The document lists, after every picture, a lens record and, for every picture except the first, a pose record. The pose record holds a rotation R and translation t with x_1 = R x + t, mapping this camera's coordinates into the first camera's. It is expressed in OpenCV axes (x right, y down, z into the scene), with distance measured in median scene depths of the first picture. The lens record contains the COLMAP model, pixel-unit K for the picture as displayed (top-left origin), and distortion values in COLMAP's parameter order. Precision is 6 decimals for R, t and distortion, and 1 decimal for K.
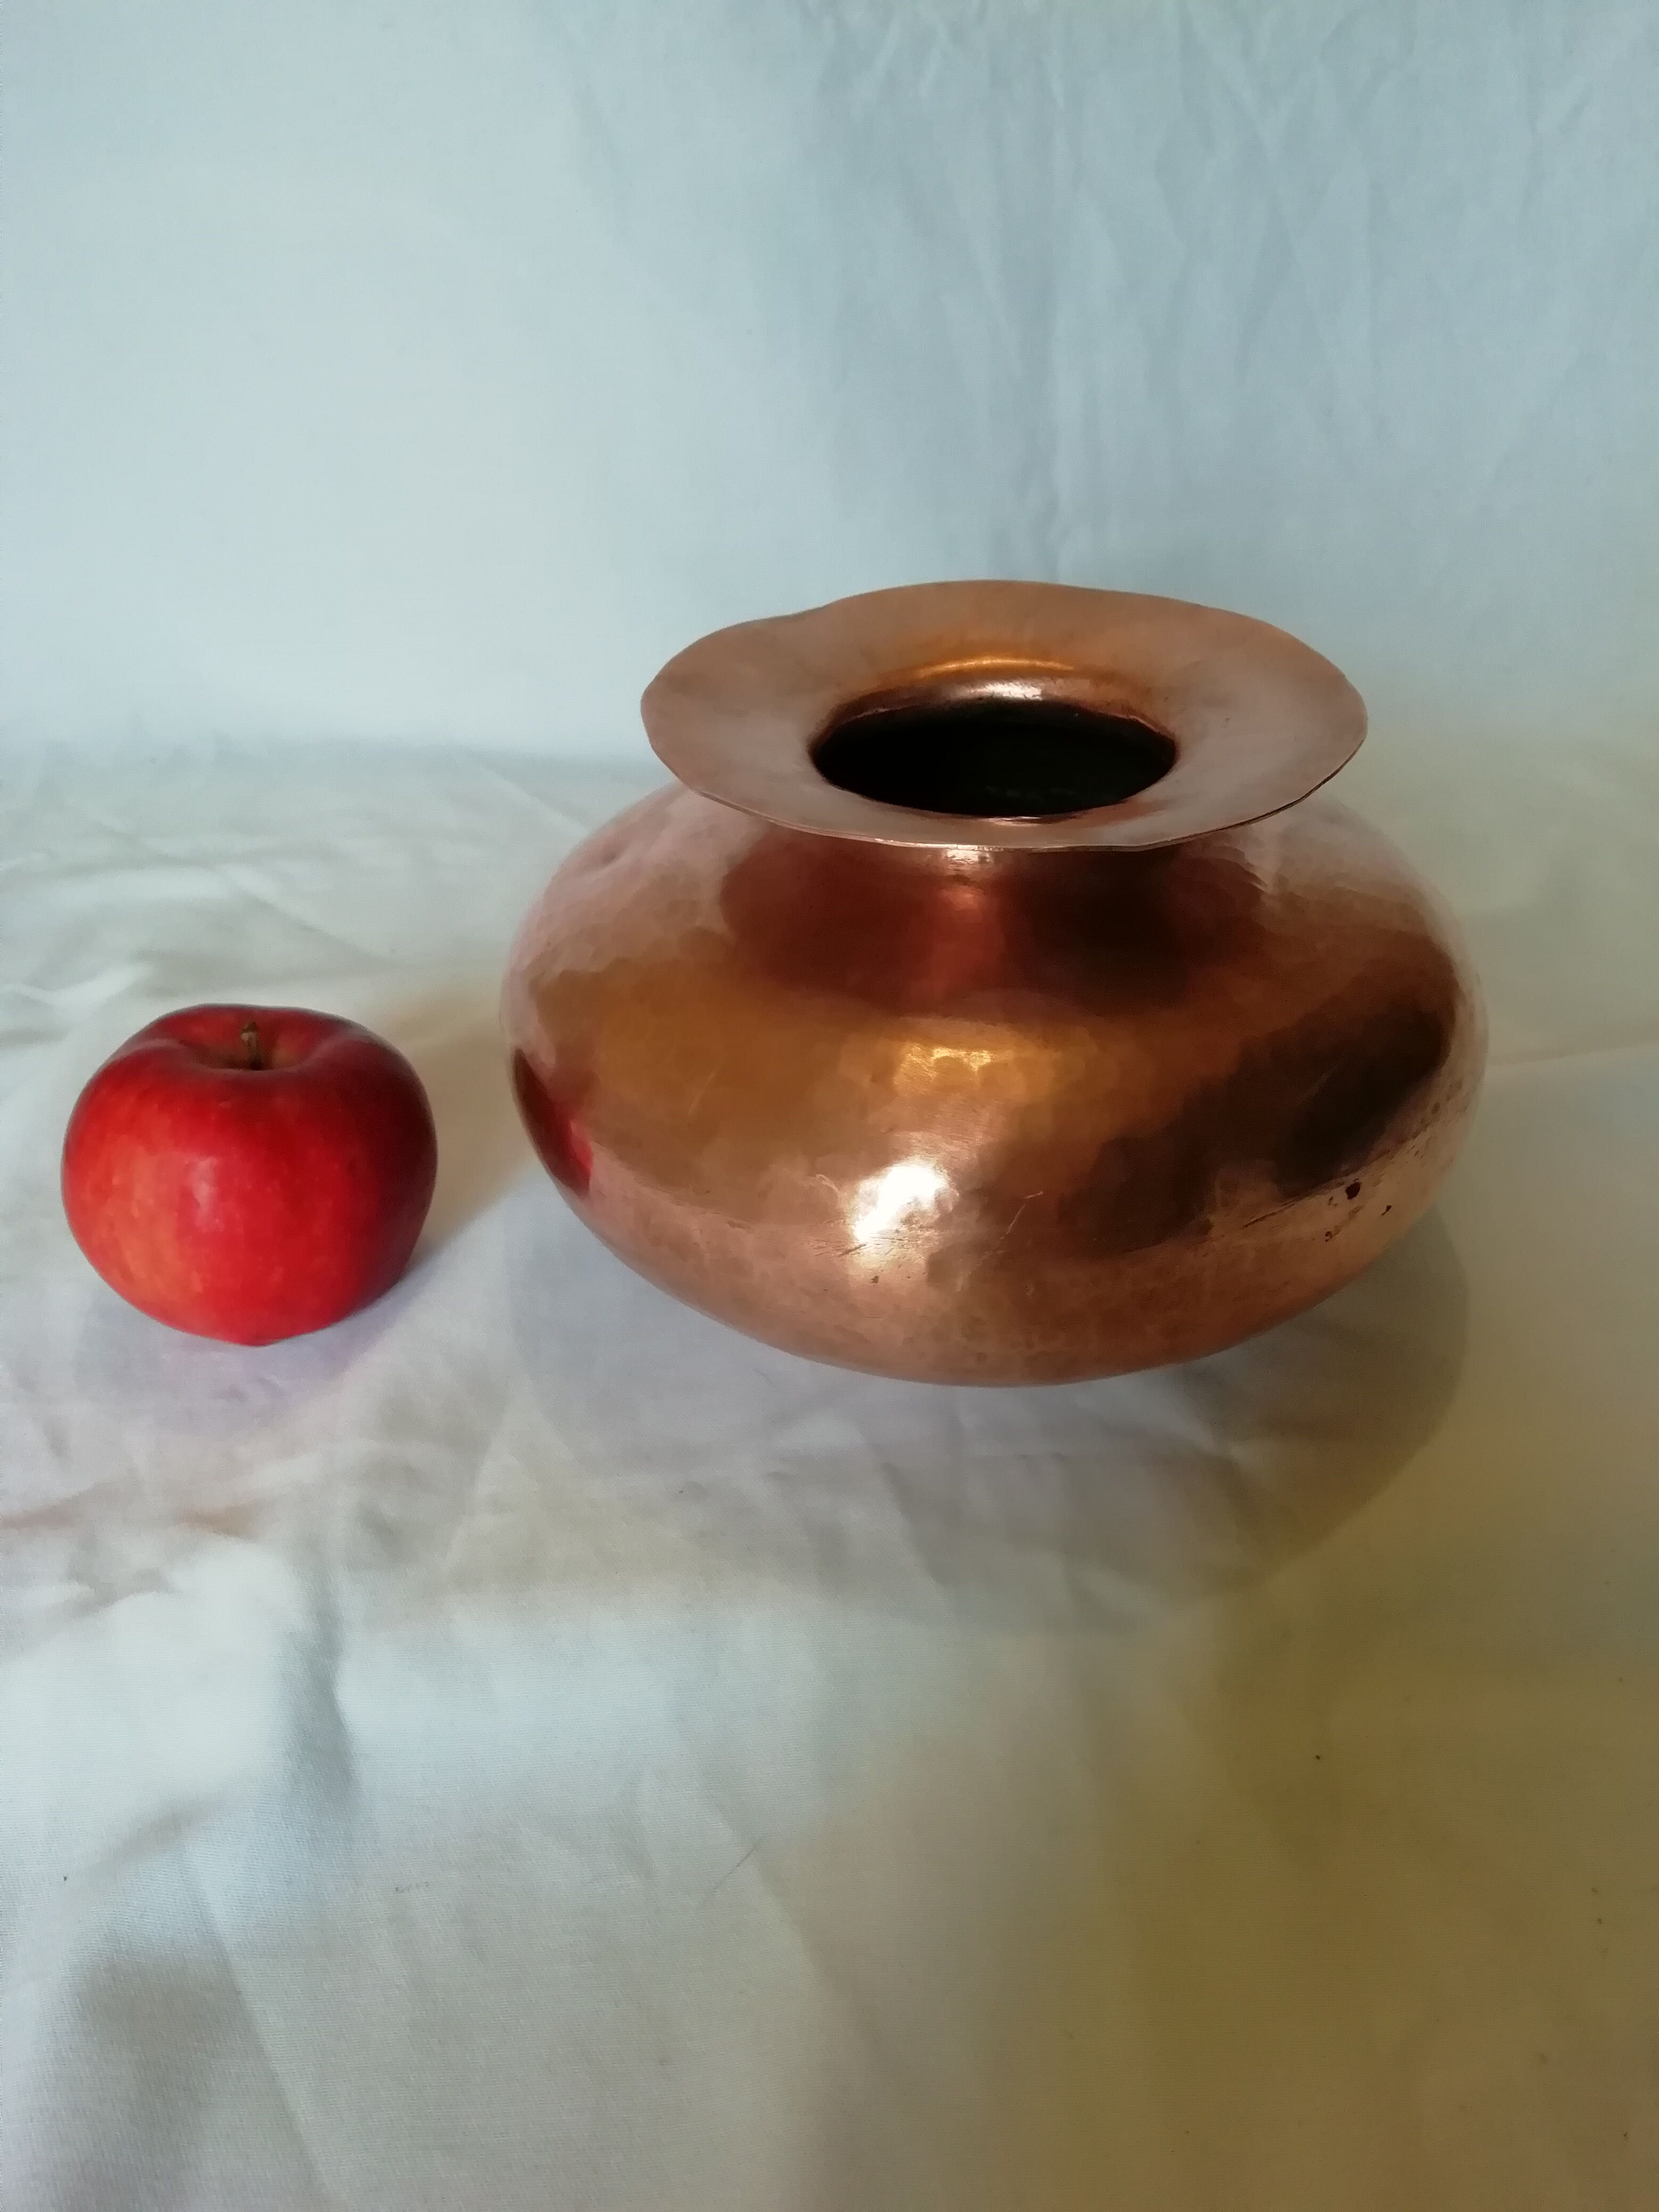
lens RADIAL K [[1743.9, 0, 829.5], [0, 1743.9, 1106.0], [0, 0, 1]] dist [-0.008423, 0.011738]
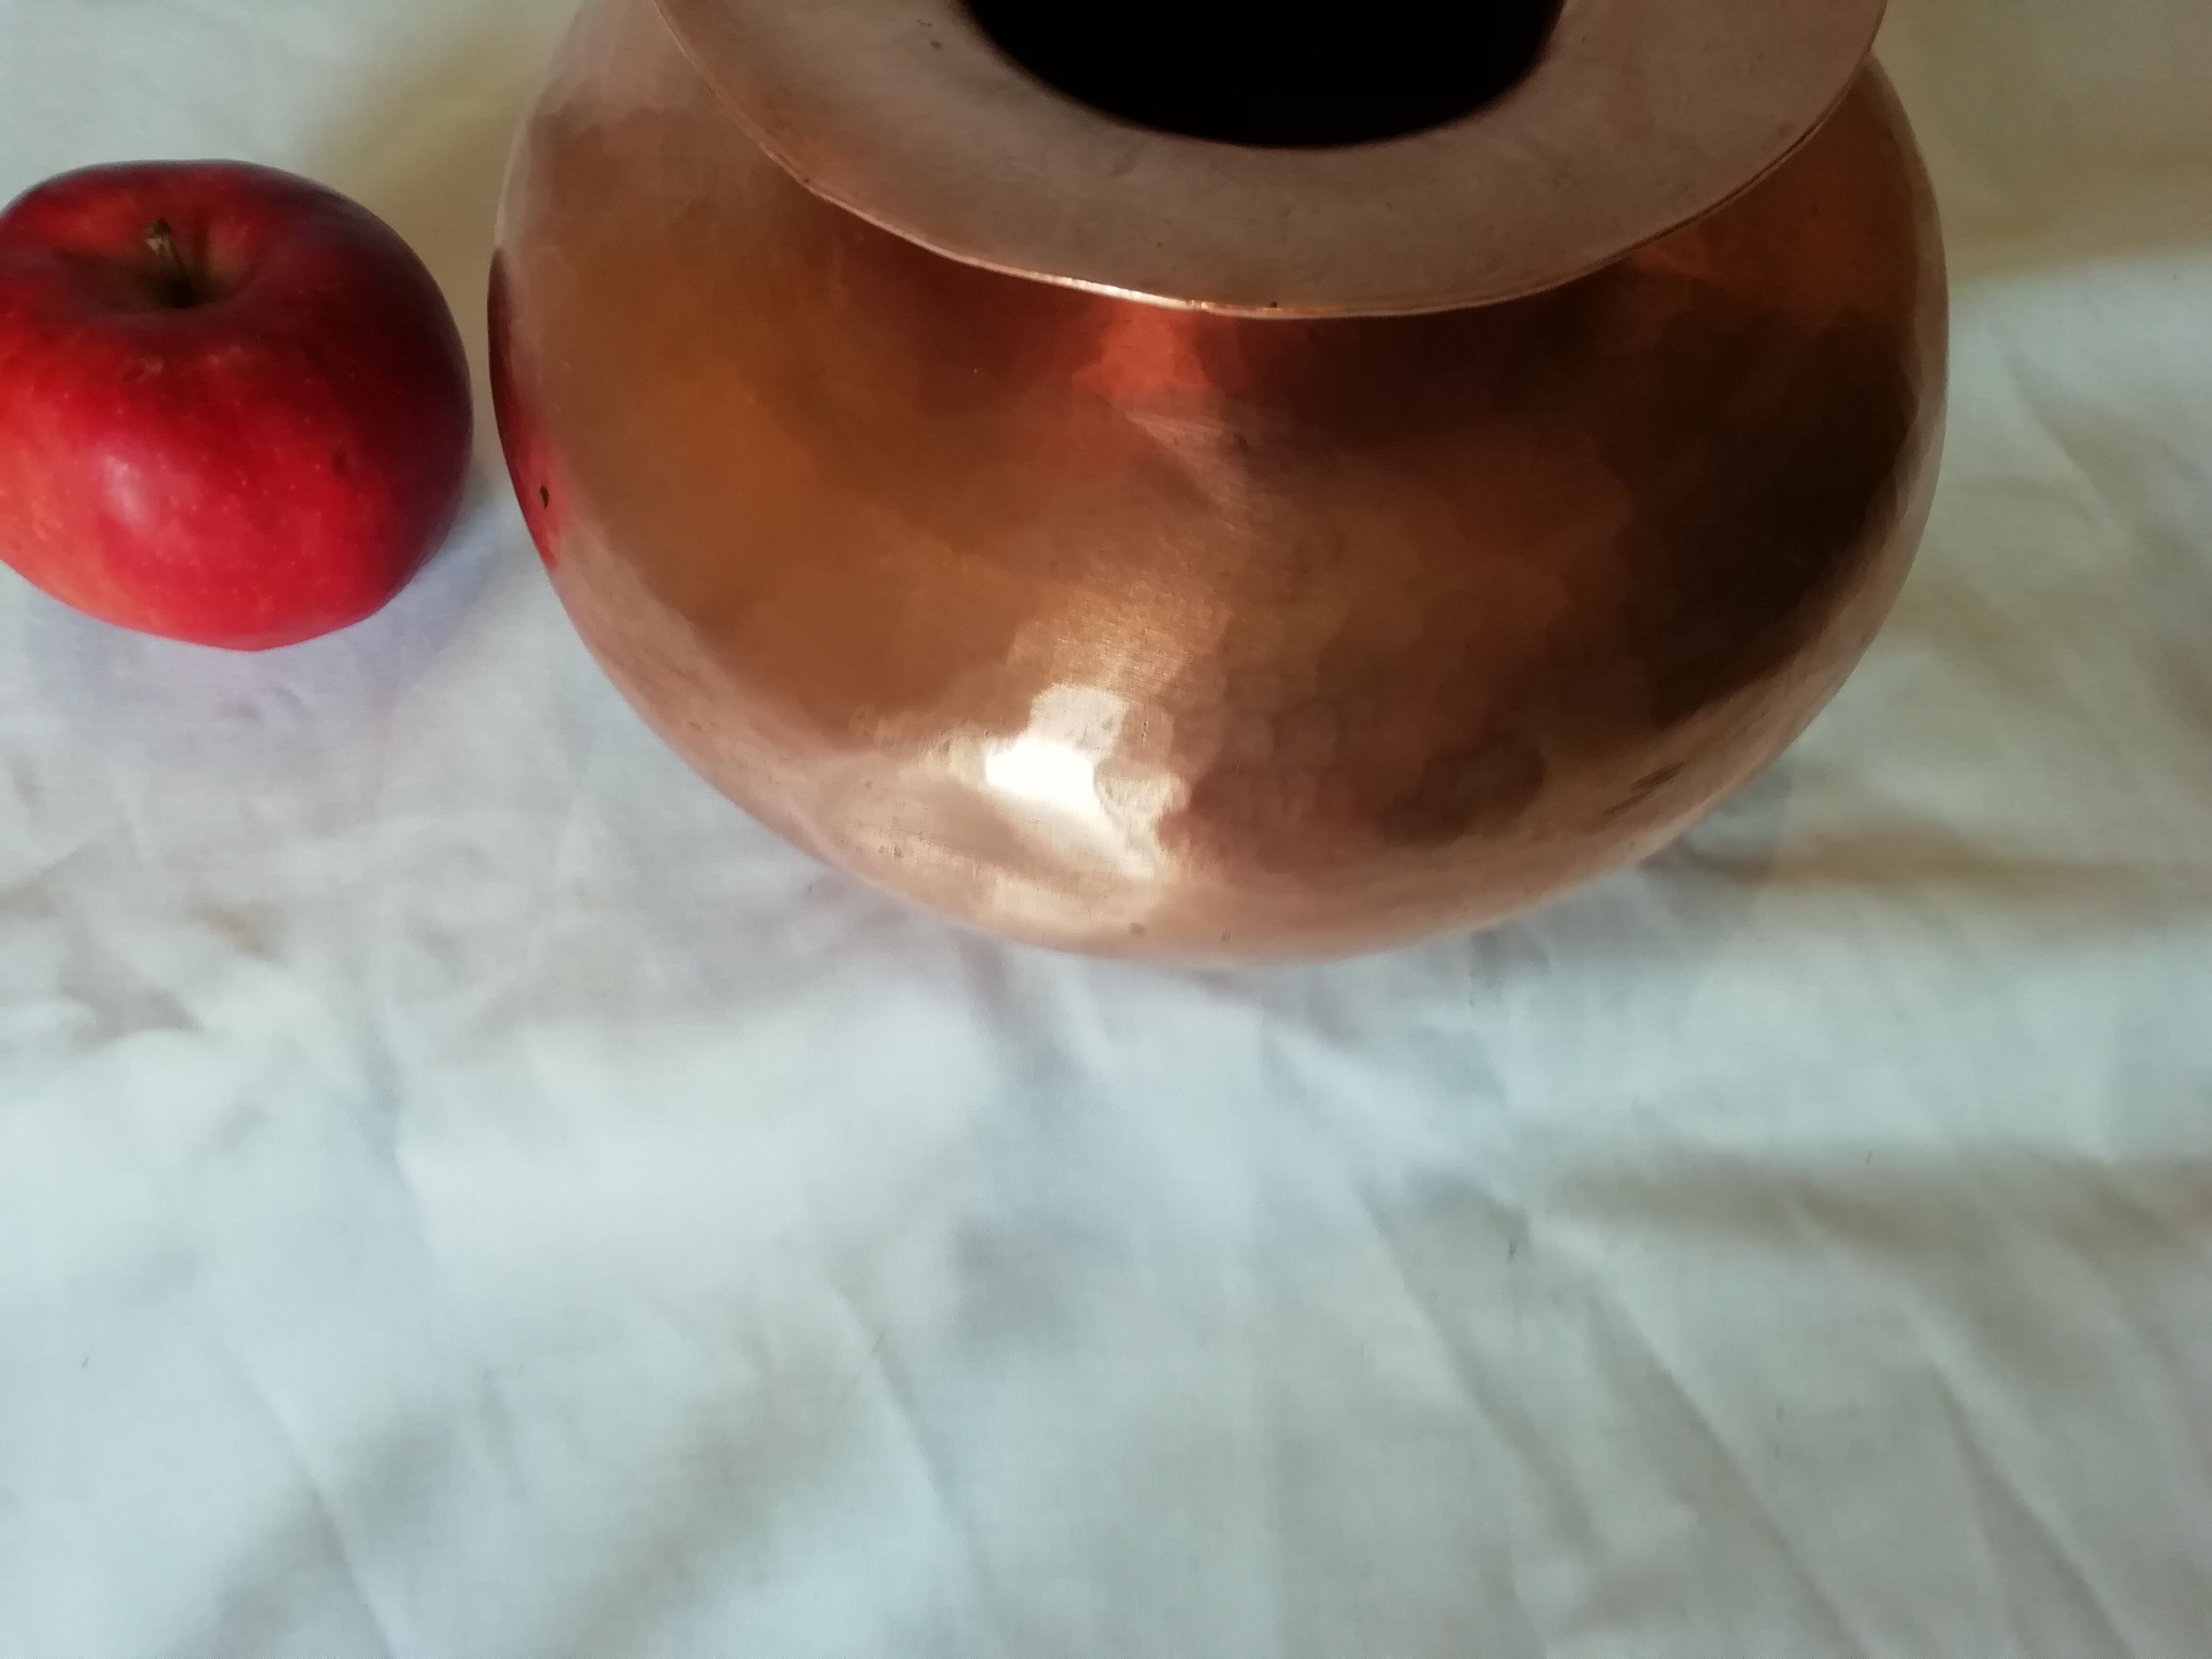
lens RADIAL K [[1743.9, 0, 1077.4], [0, 1743.9, 879.4], [0, 0, 1]] dist [-0.008423, 0.011738]
pose [[0.998492, 0.044115, 0.032664, 0.013602], [-0.054722, 0.846714, 0.529226, -0.223303], [-0.004310, -0.530216, 0.847852, 0.308829]]
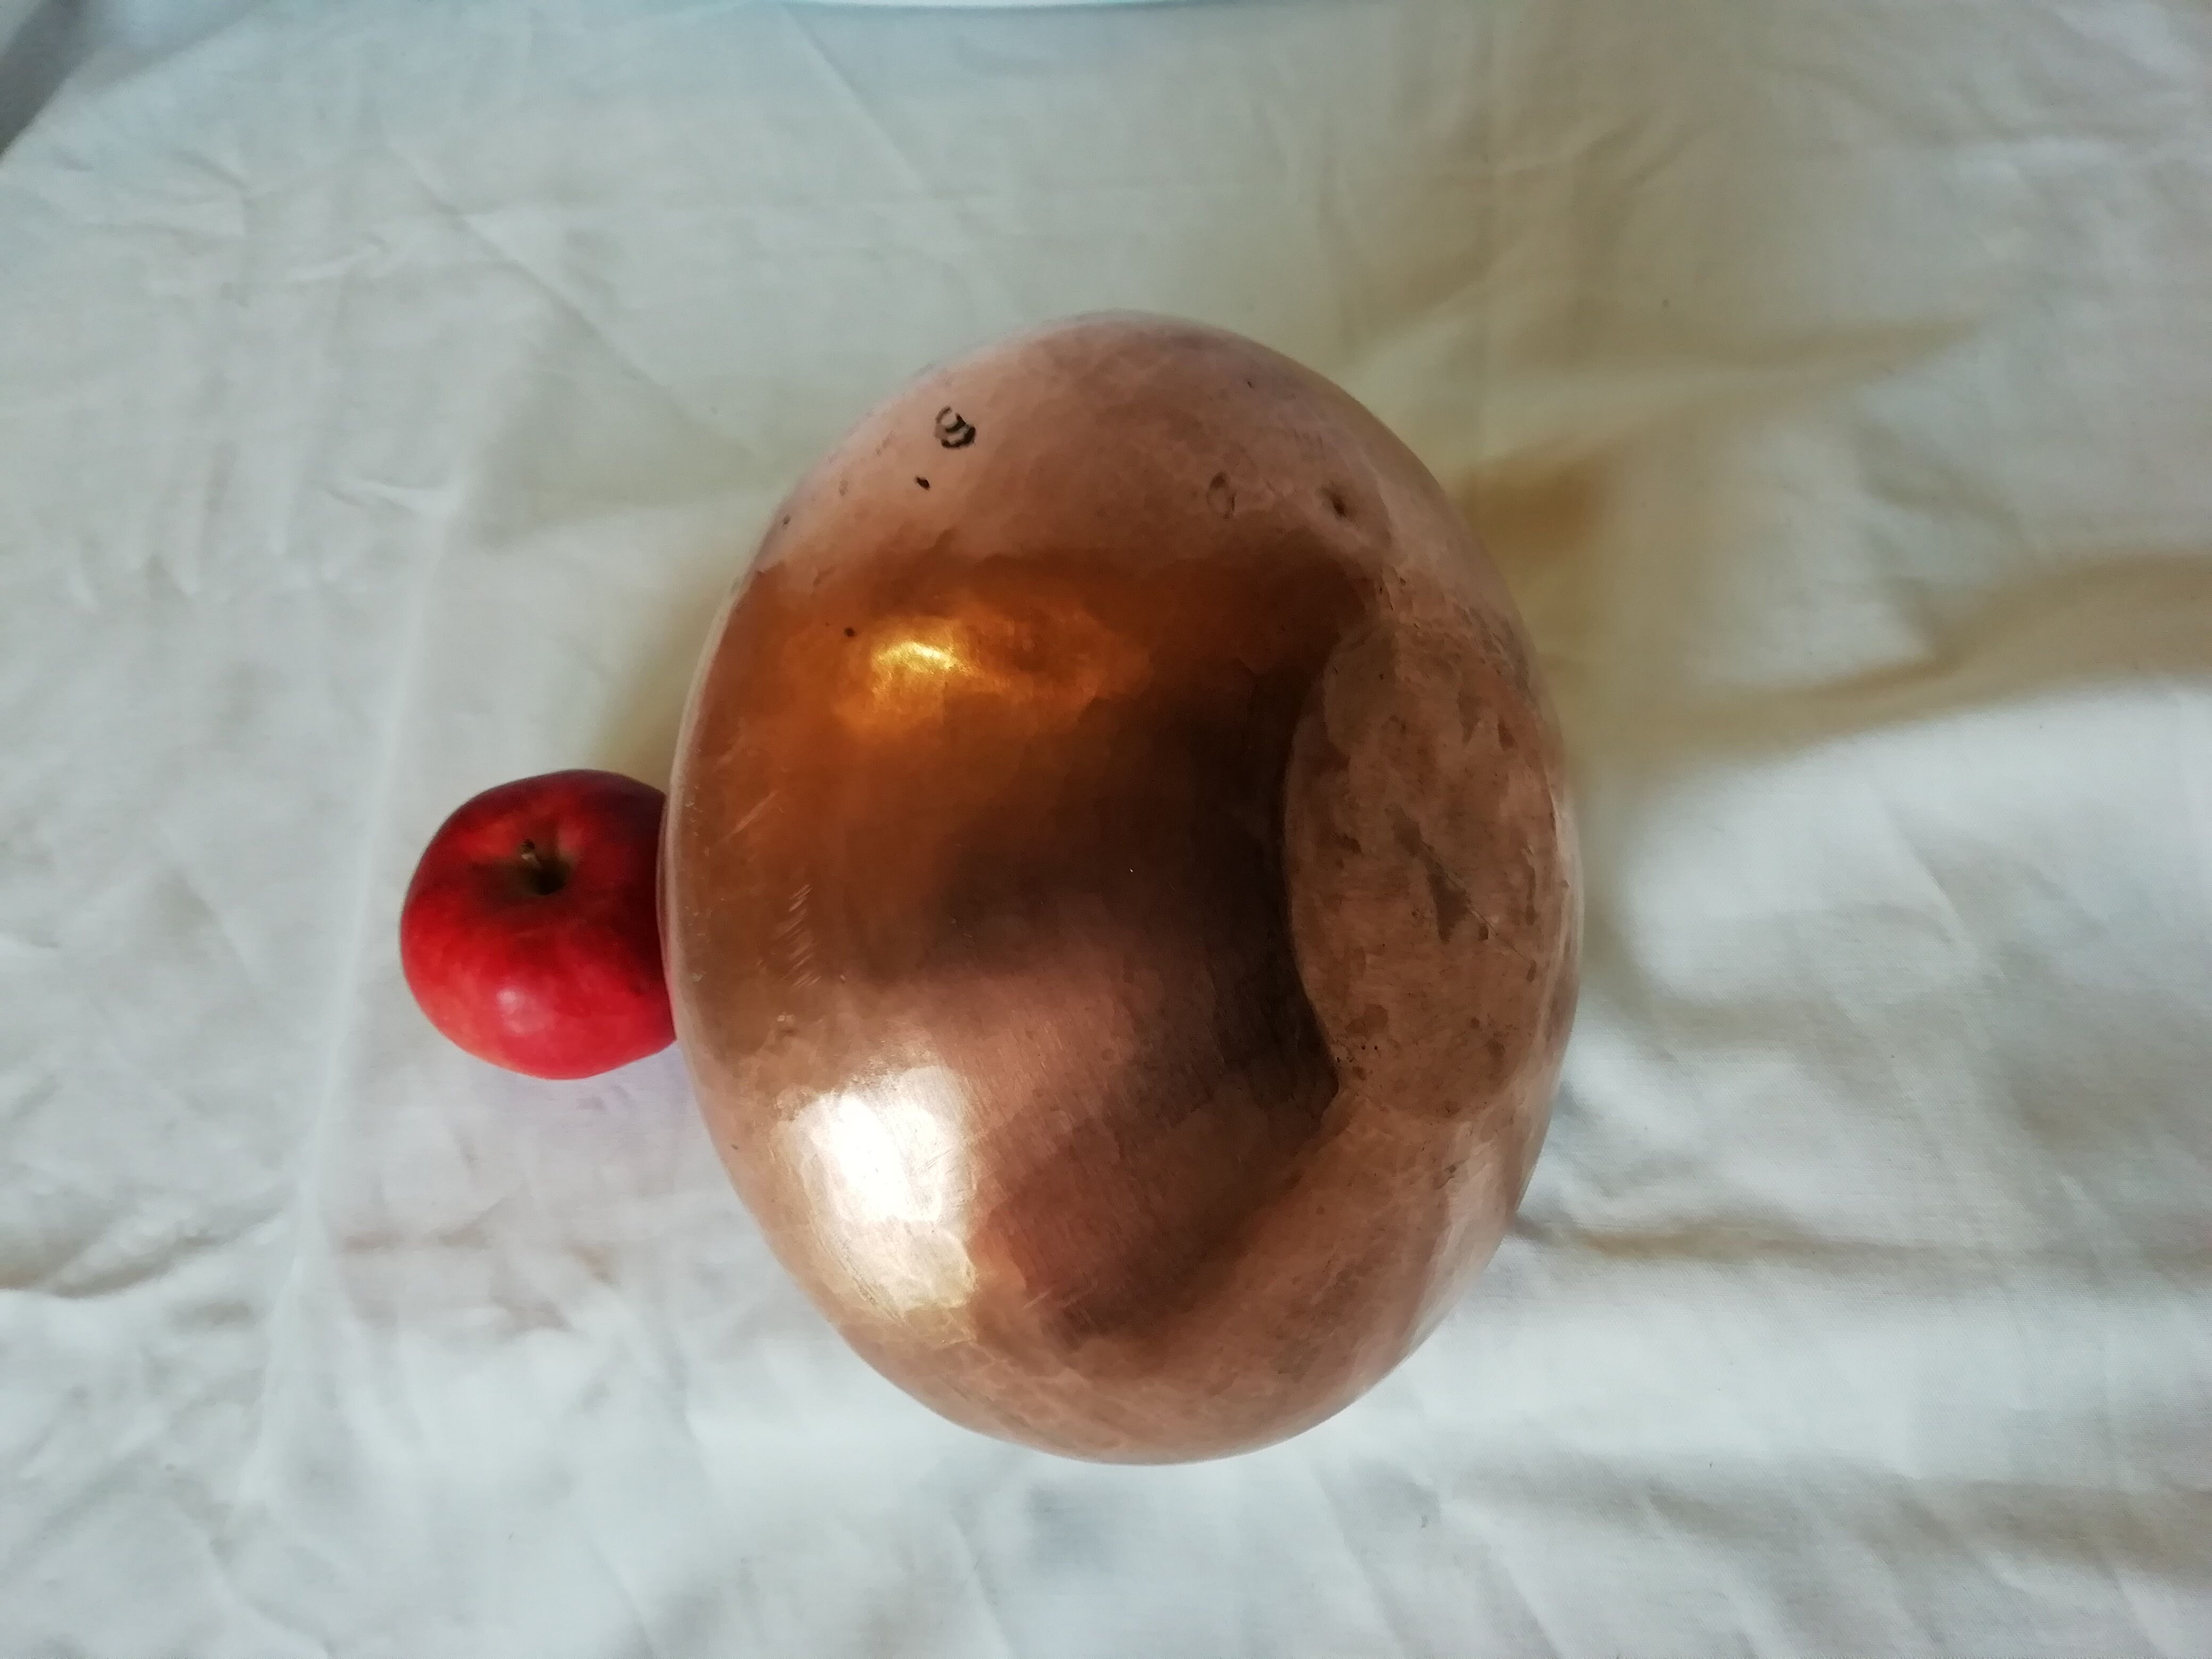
lens RADIAL K [[1743.9, 0, 1077.4], [0, 1743.9, 879.4], [0, 0, 1]] dist [-0.008423, 0.011738]
pose [[0.978550, 0.029726, -0.203854, 0.244279], [0.092013, 0.822282, 0.561593, -0.655871], [0.184320, -0.568304, 0.801908, 0.191506]]
